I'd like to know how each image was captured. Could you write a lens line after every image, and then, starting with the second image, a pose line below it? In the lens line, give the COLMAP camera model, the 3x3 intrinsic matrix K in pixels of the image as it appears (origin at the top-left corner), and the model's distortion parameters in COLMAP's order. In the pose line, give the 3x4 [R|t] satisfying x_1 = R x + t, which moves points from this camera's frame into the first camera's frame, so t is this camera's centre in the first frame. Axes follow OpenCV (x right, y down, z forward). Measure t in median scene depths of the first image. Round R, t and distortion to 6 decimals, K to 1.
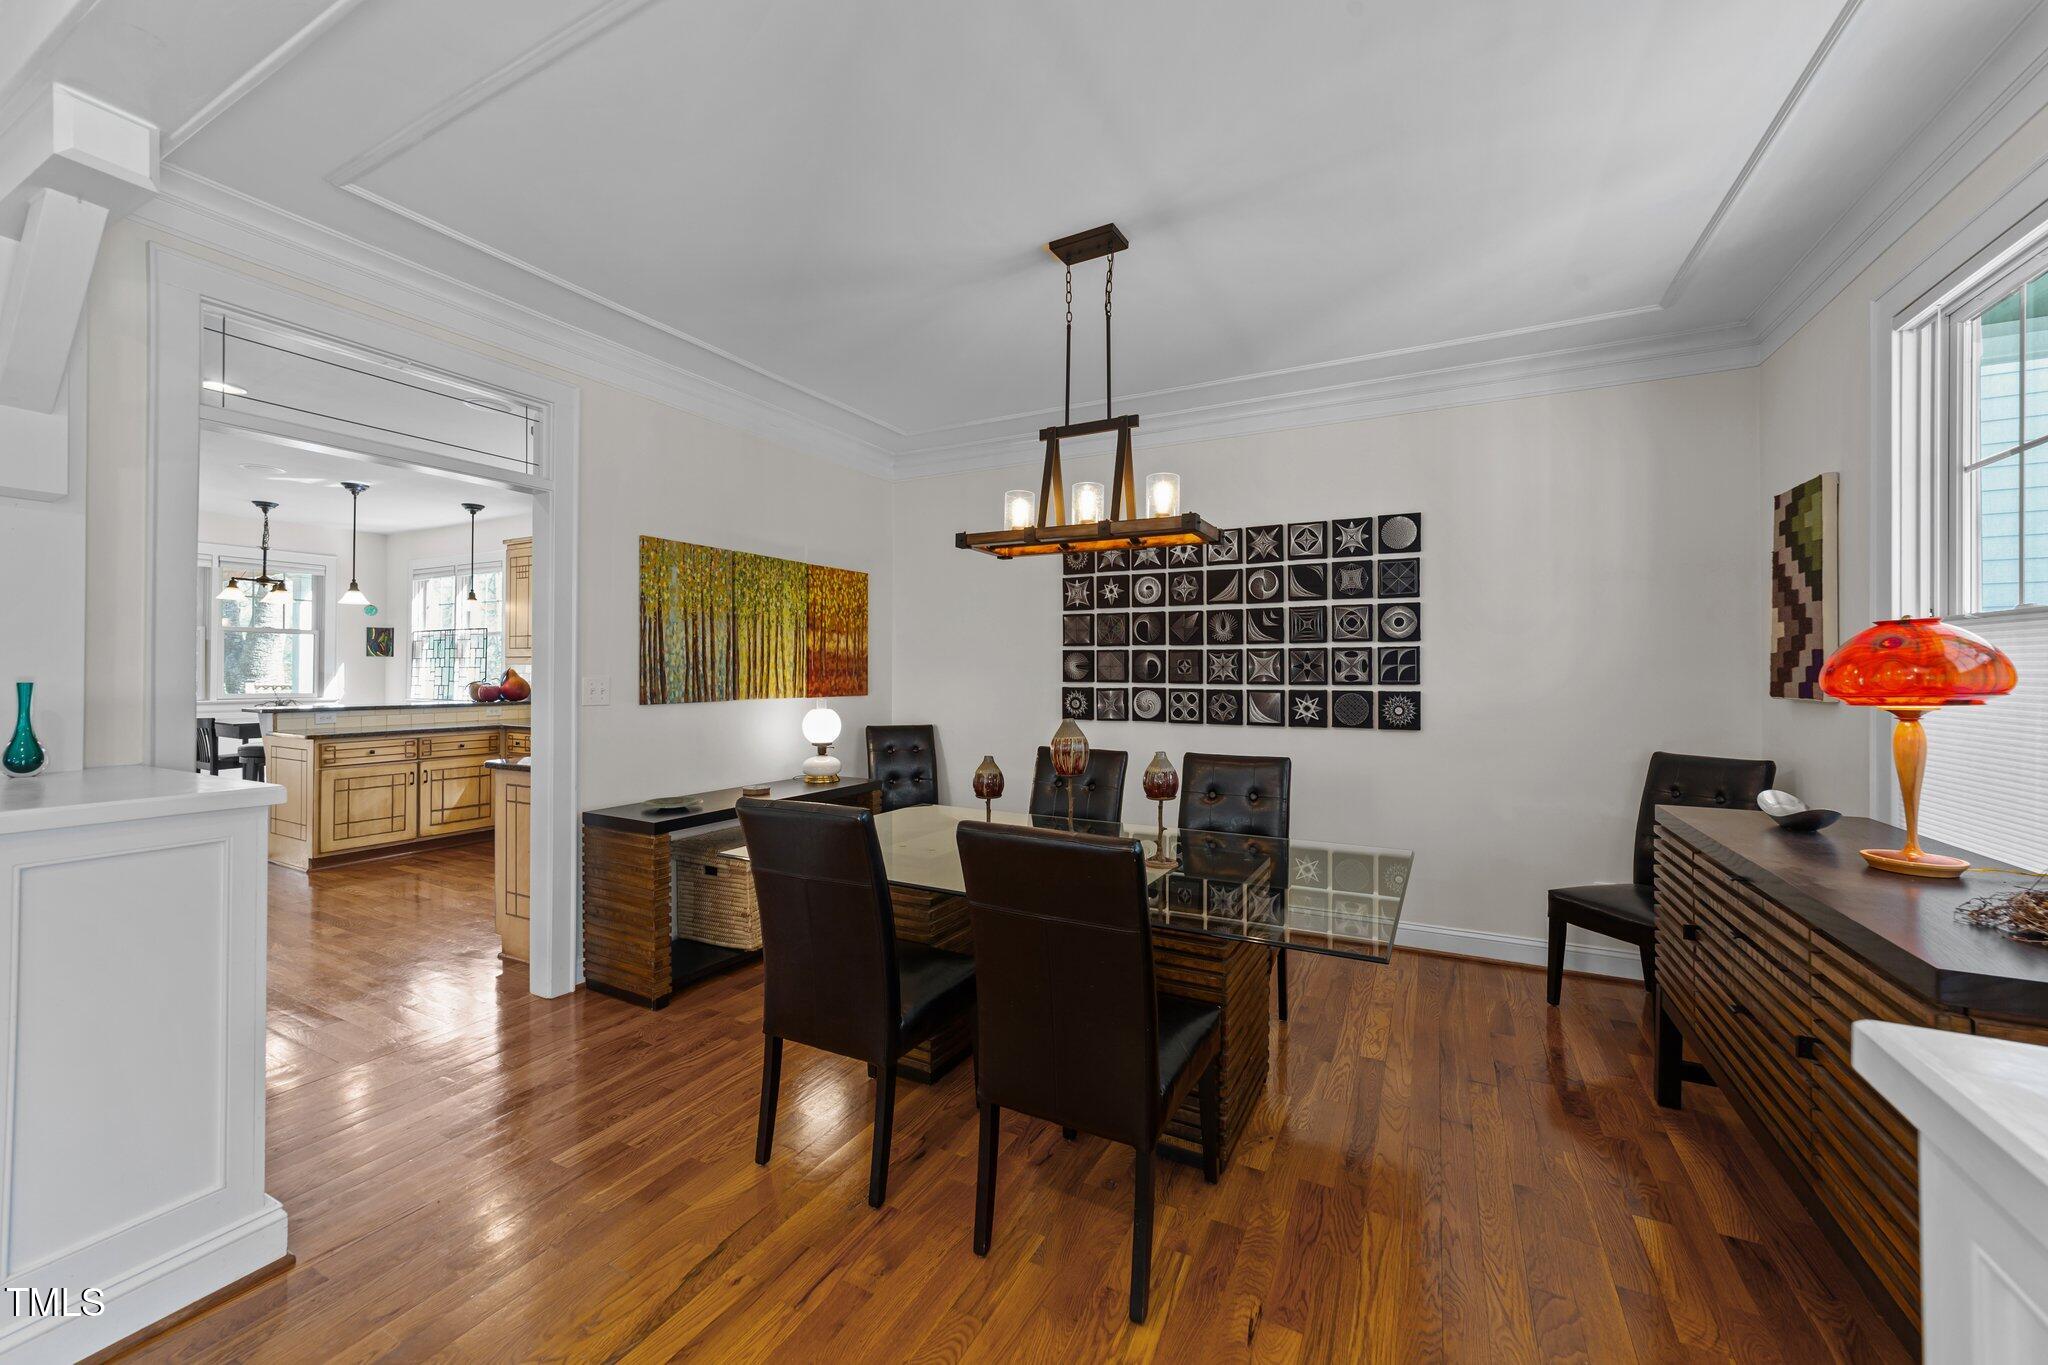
lens RADIAL K [[785.4, 0, 1035.2], [0, 785.4, 667.1], [0, 0, 1]] dist [-0.011743, 0.004263]
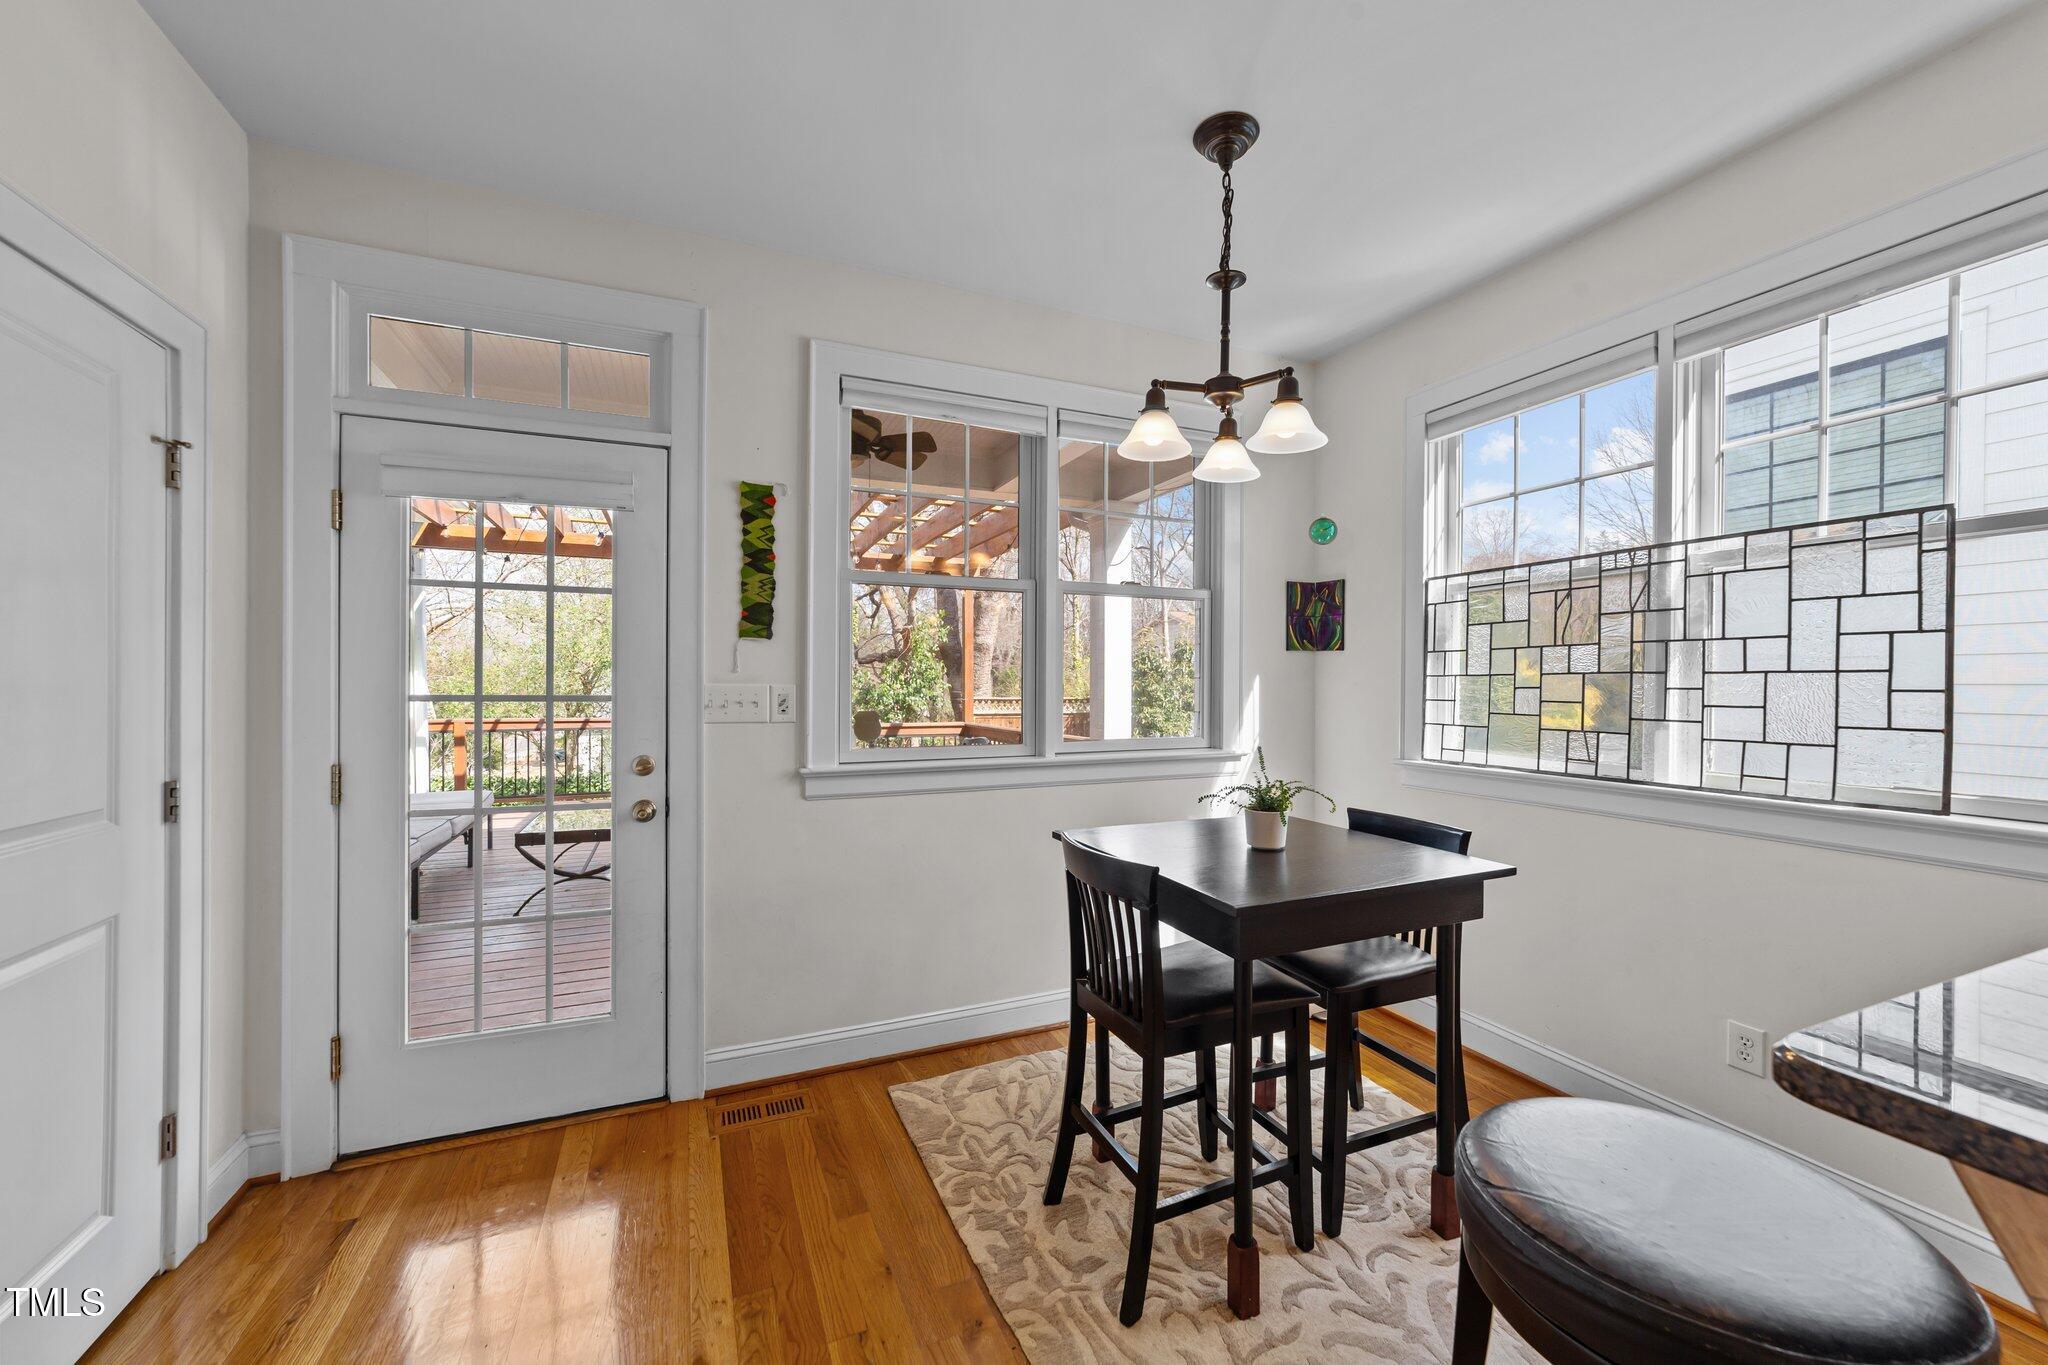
lens RADIAL K [[785.4, 0, 1024.1], [0, 785.4, 691.8], [0, 0, 1]] dist [-0.011743, 0.004263]
pose [[0.772622, 0.003703, -0.634855, -1.315973], [0.005896, 0.999898, 0.013008, 0.003153], [0.634839, -0.013793, 0.772521, 1.099047]]
